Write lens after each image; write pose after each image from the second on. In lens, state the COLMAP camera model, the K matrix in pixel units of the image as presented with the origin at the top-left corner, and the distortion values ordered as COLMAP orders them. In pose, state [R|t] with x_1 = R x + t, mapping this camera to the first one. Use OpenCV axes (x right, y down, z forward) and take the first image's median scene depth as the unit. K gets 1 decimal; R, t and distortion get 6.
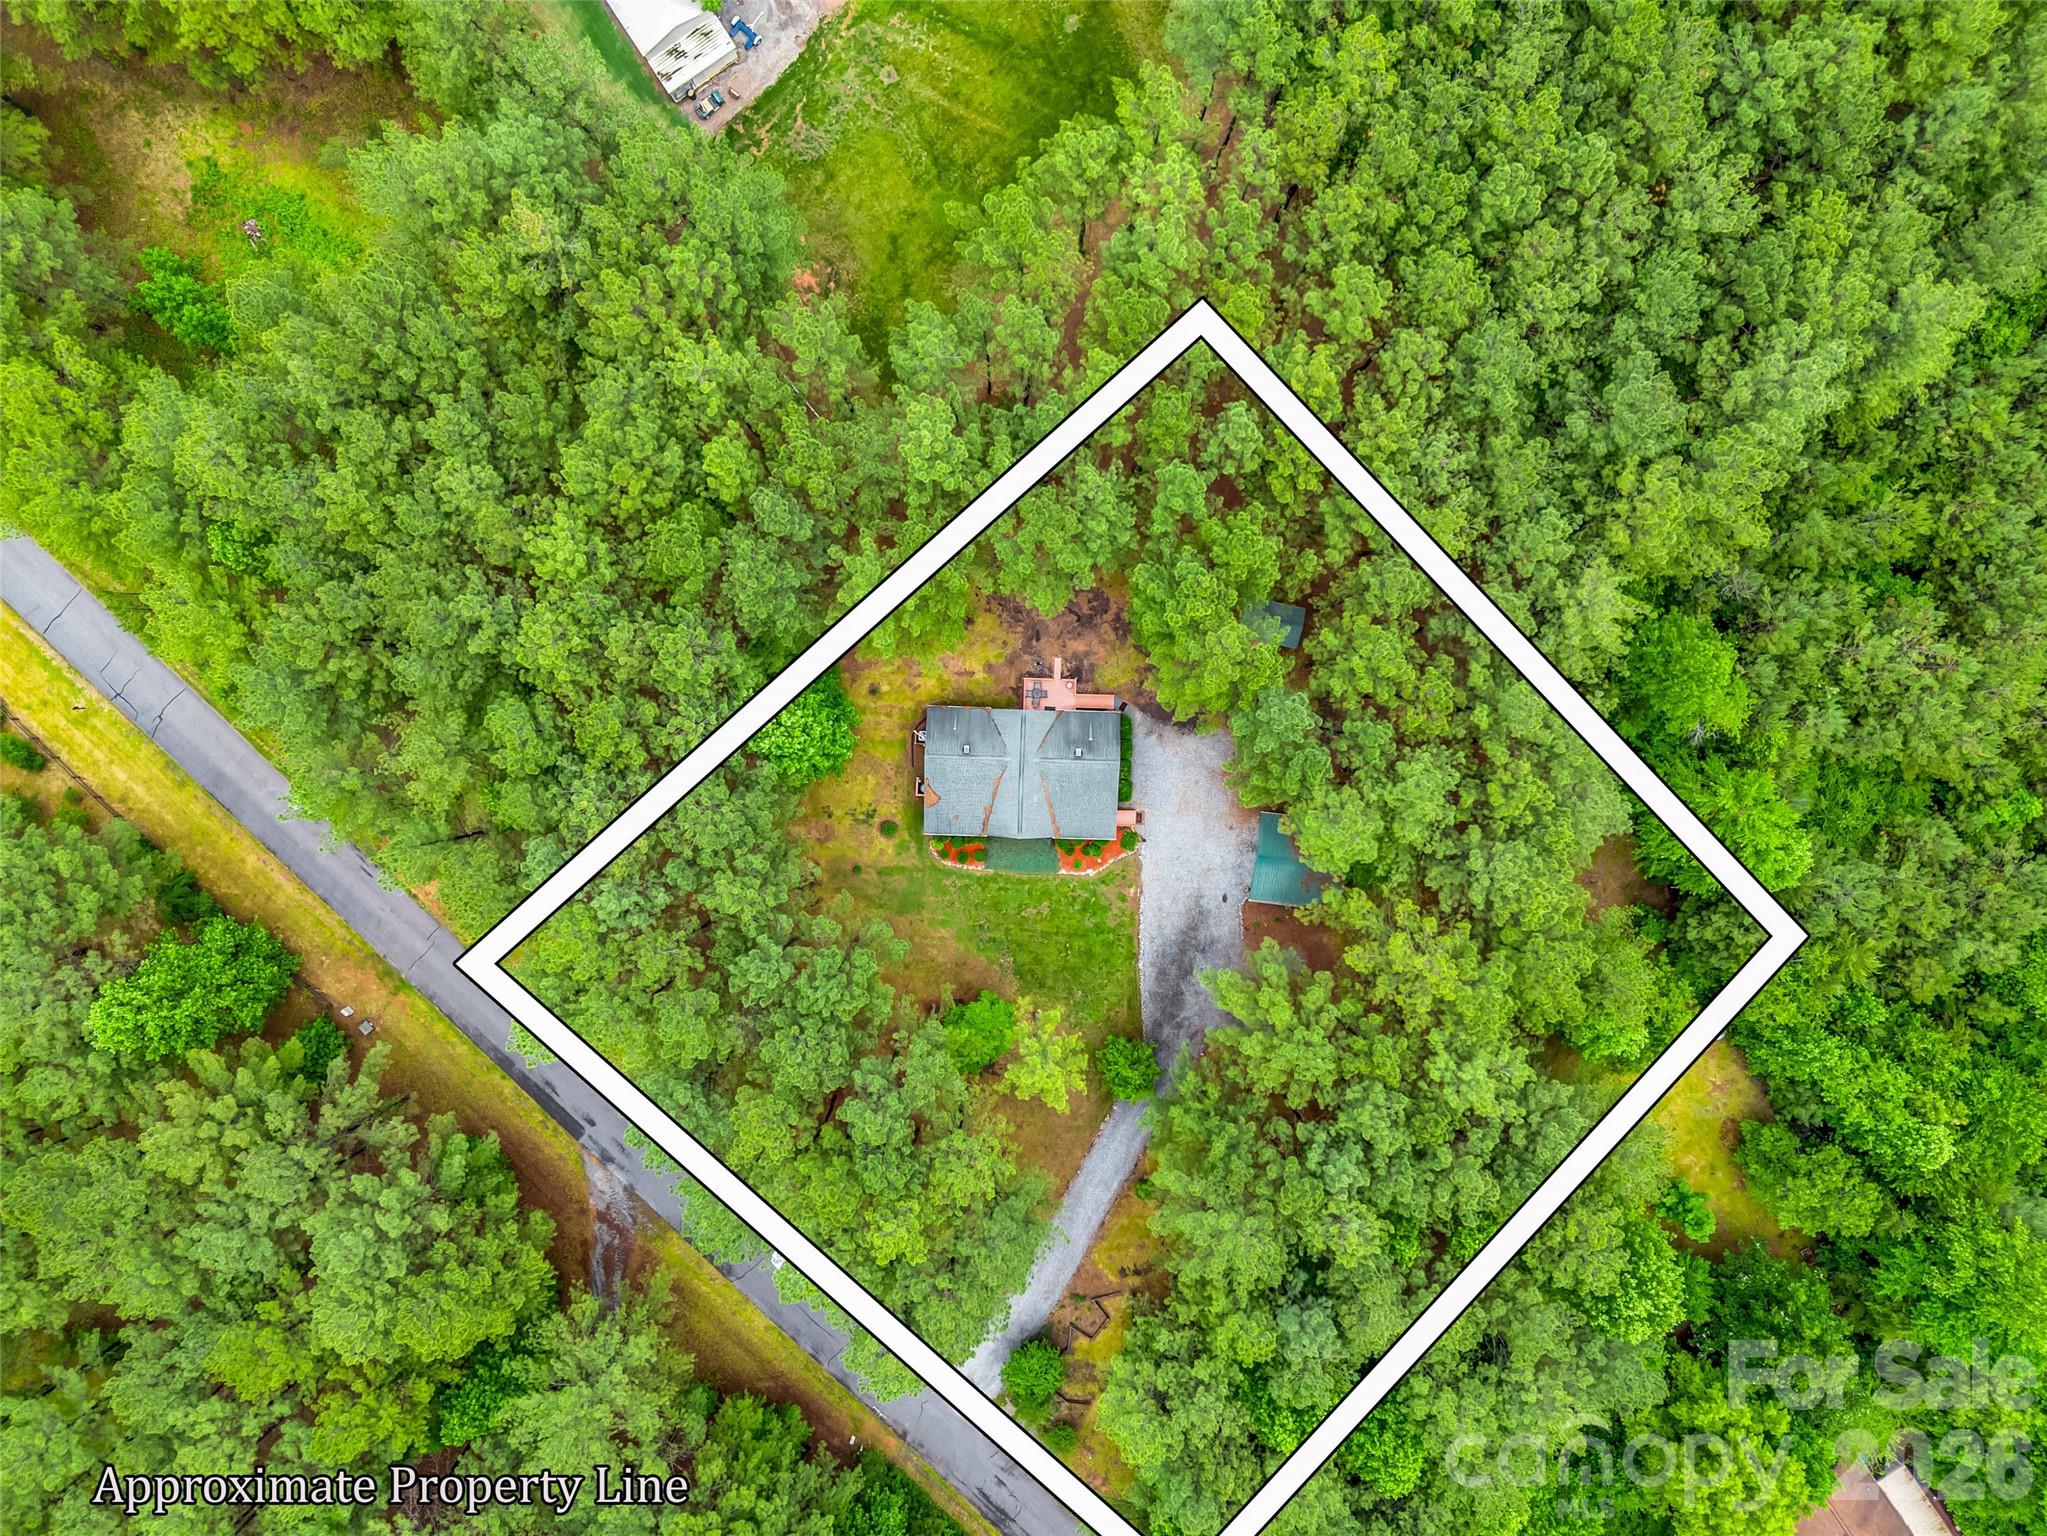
lens RADIAL K [[1538.7, 0, 993.2], [0, 1538.7, 769.4], [0, 0, 1]] dist [0.071011, -0.089410]
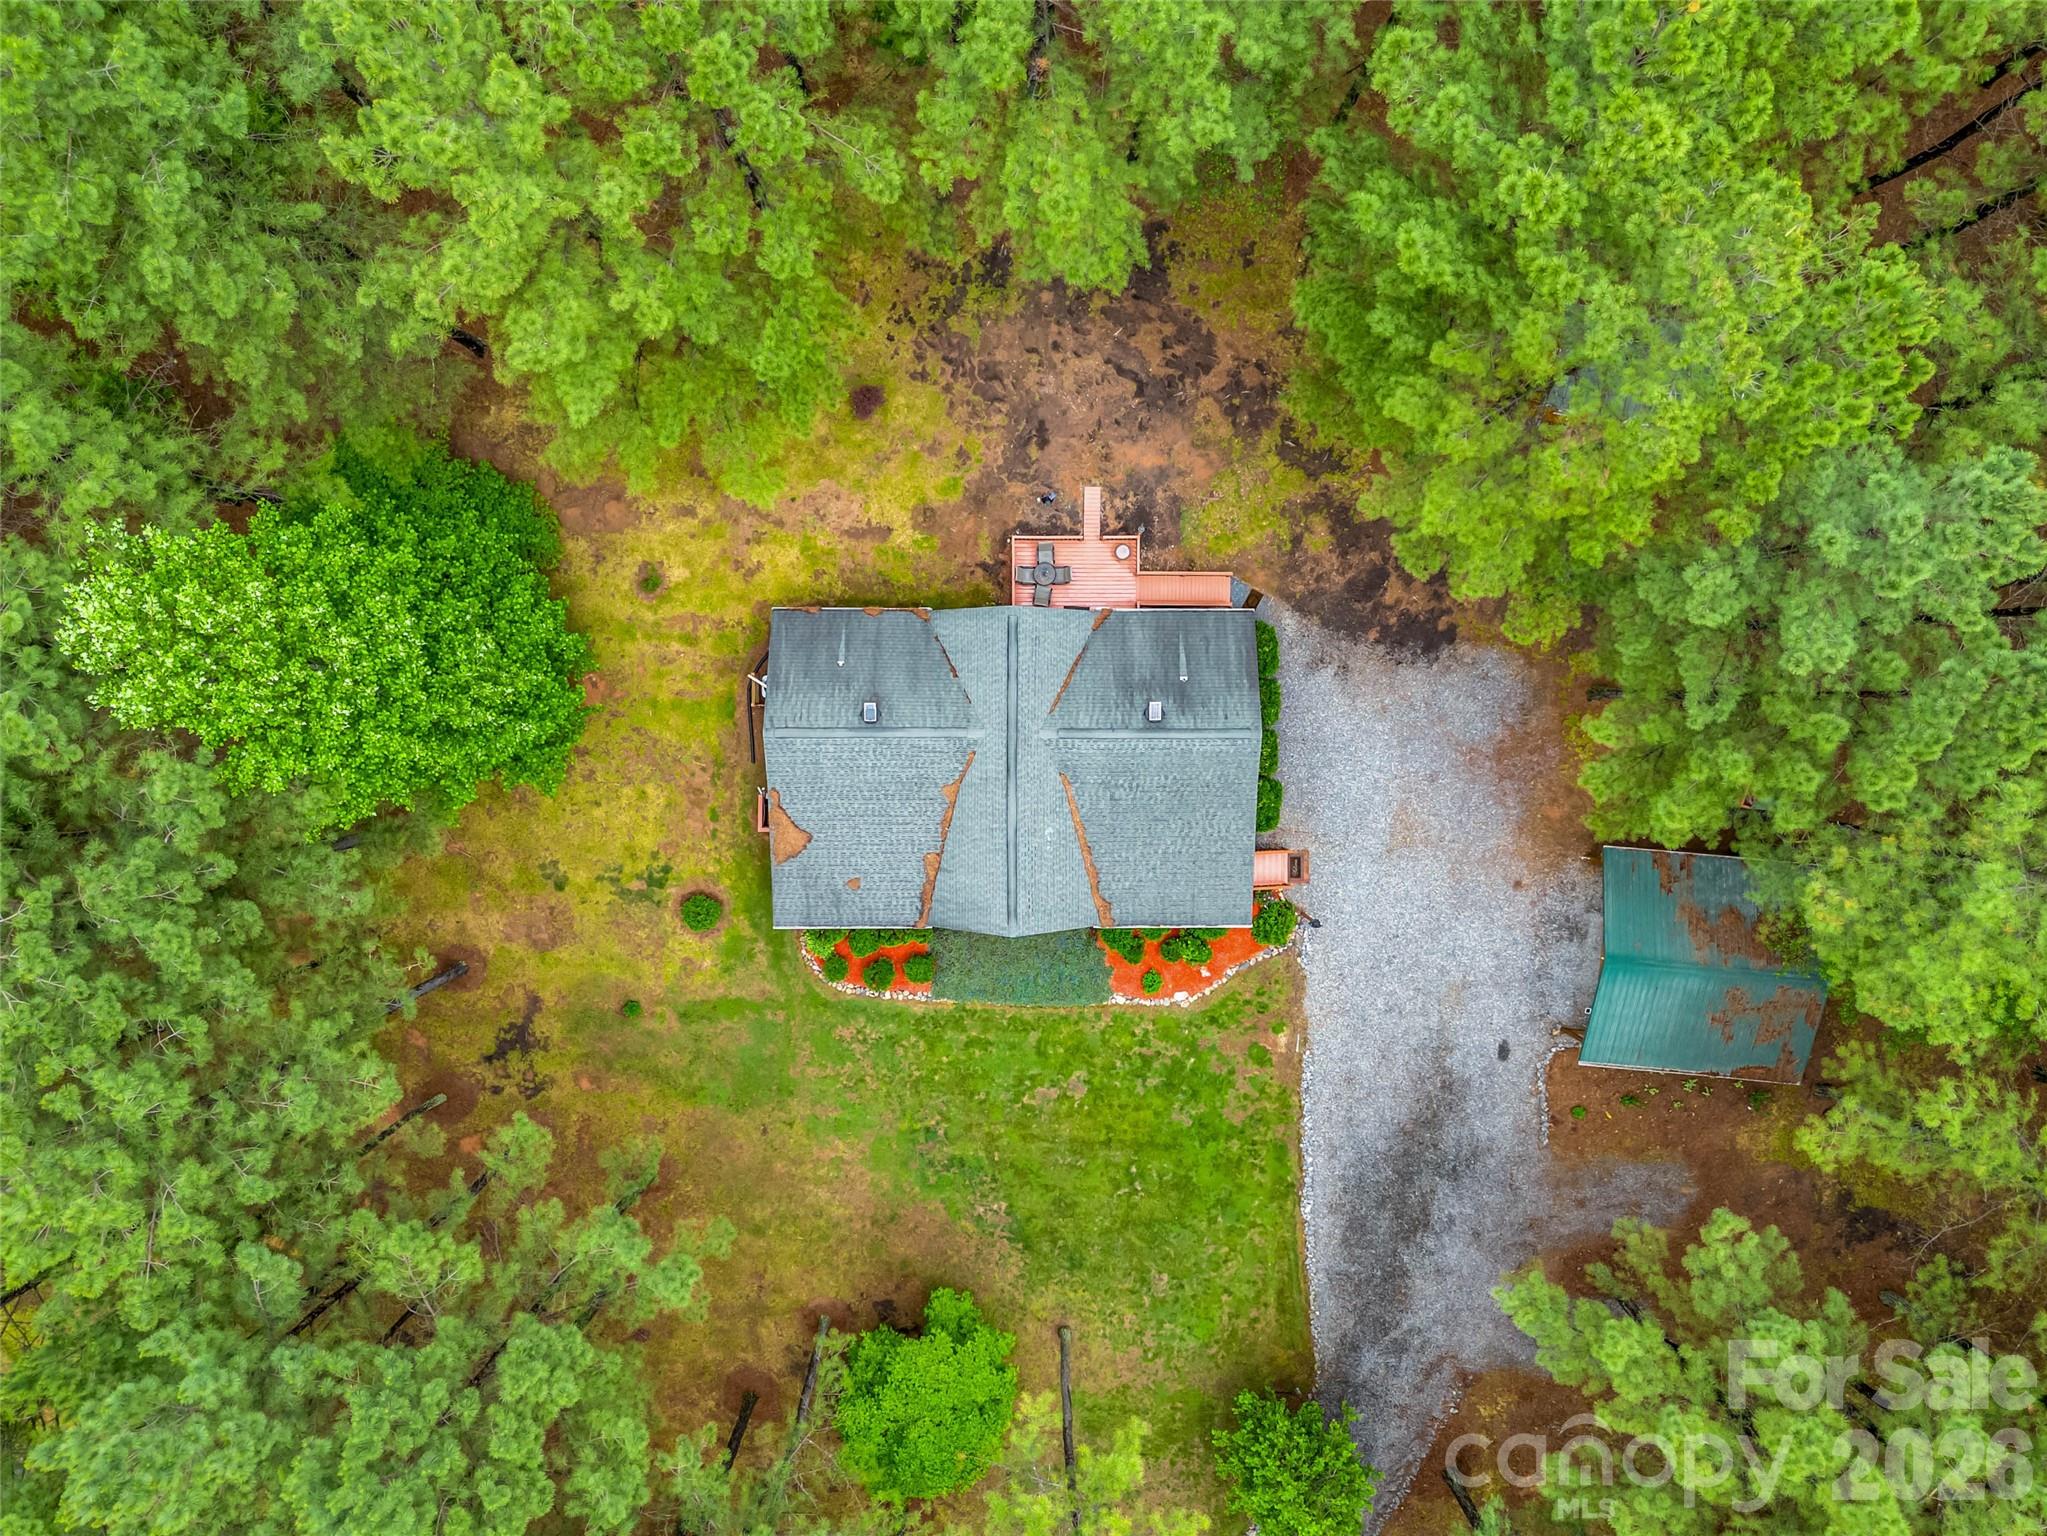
lens RADIAL K [[1538.7, 0, 993.2], [0, 1538.7, 769.4], [0, 0, 1]] dist [0.071011, -0.089410]
pose [[0.999525, -0.030647, 0.003309, 0.011805], [0.030647, 0.999530, 0.000210, 0.002268], [-0.003314, -0.000109, 0.999995, 0.586696]]
